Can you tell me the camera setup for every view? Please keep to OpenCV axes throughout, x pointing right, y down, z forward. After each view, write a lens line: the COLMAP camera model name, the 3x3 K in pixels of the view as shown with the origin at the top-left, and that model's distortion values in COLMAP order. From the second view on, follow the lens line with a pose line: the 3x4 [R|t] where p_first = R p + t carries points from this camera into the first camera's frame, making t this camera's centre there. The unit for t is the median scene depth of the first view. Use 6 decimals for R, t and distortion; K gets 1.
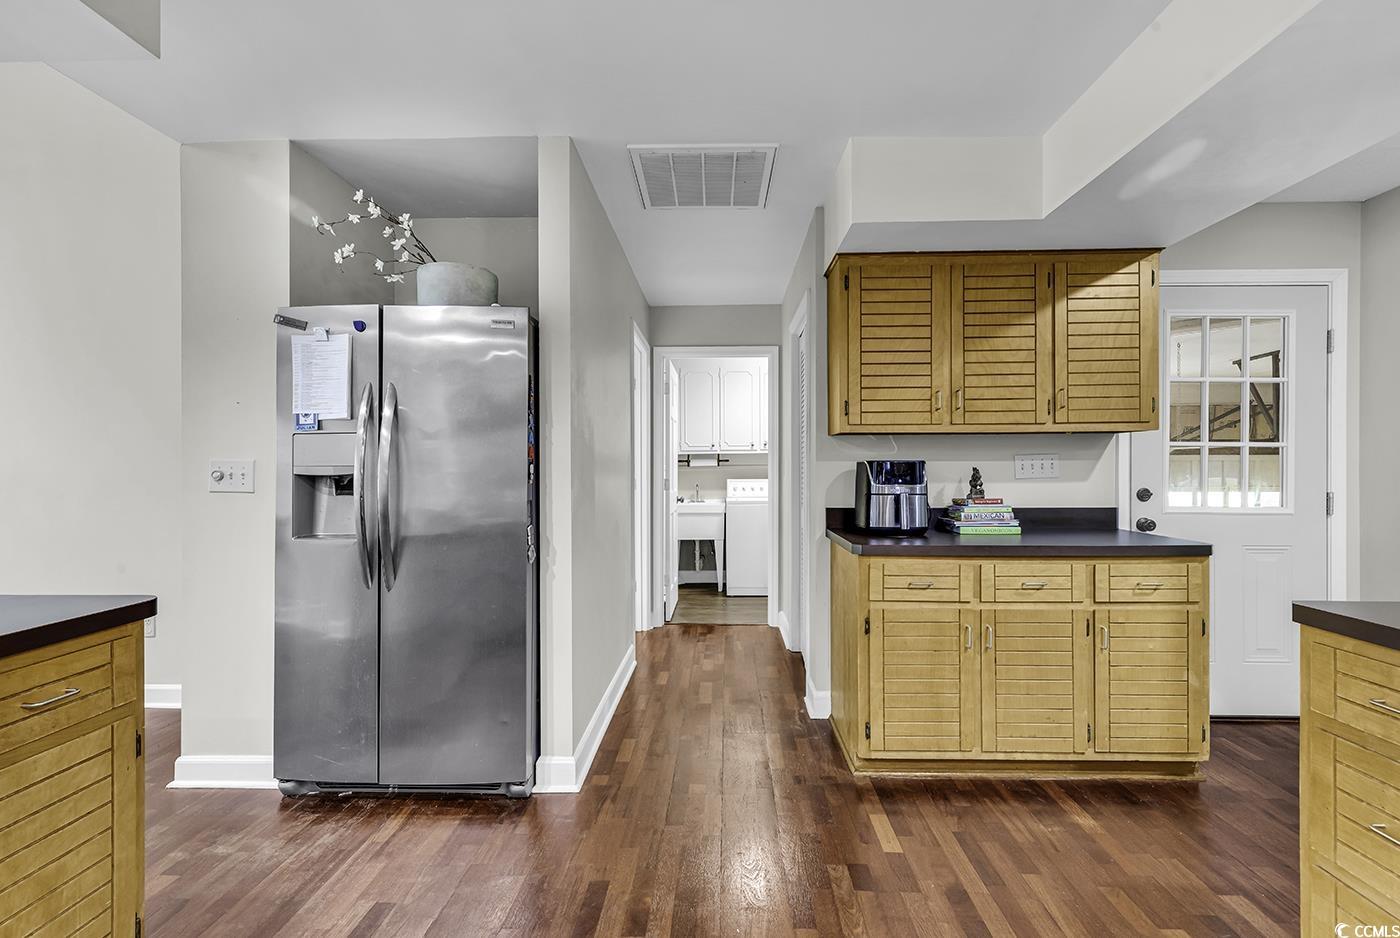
lens RADIAL K [[658.9, 0, 700.0], [0, 658.9, 469.0], [0, 0, 1]] dist [0.001643, 0.000170]
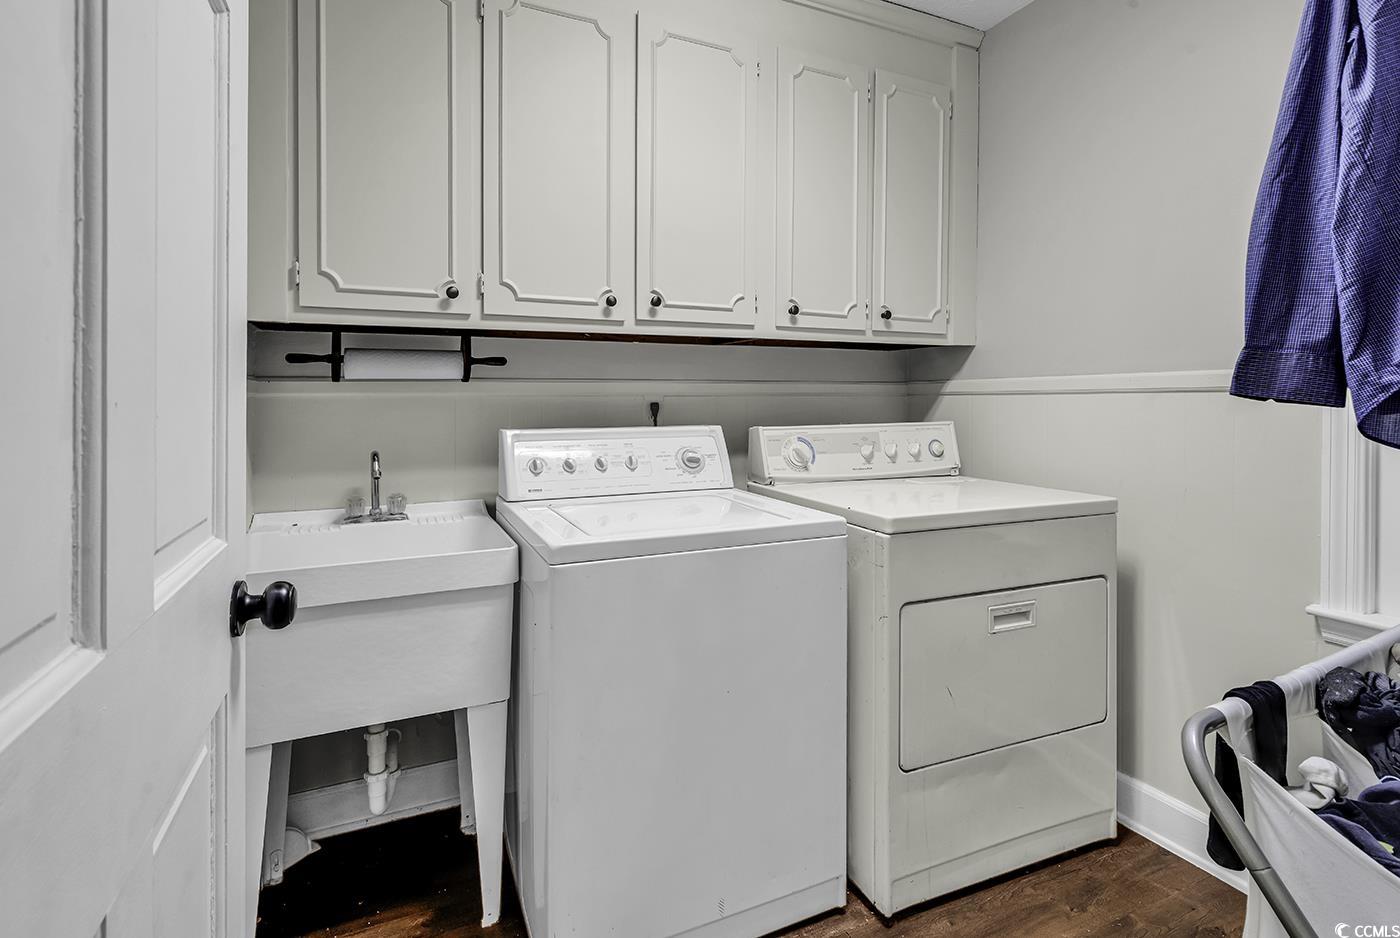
lens RADIAL K [[659.2, 0, 701.3], [0, 659.2, 410.1], [0, 0, 1]] dist [0.000490, 0.000012]
pose [[0.897317, 0.002389, 0.441380, -0.004153], [-0.005070, 0.999975, 0.004894, 0.005765], [-0.441358, -0.006629, 0.897307, 0.734042]]
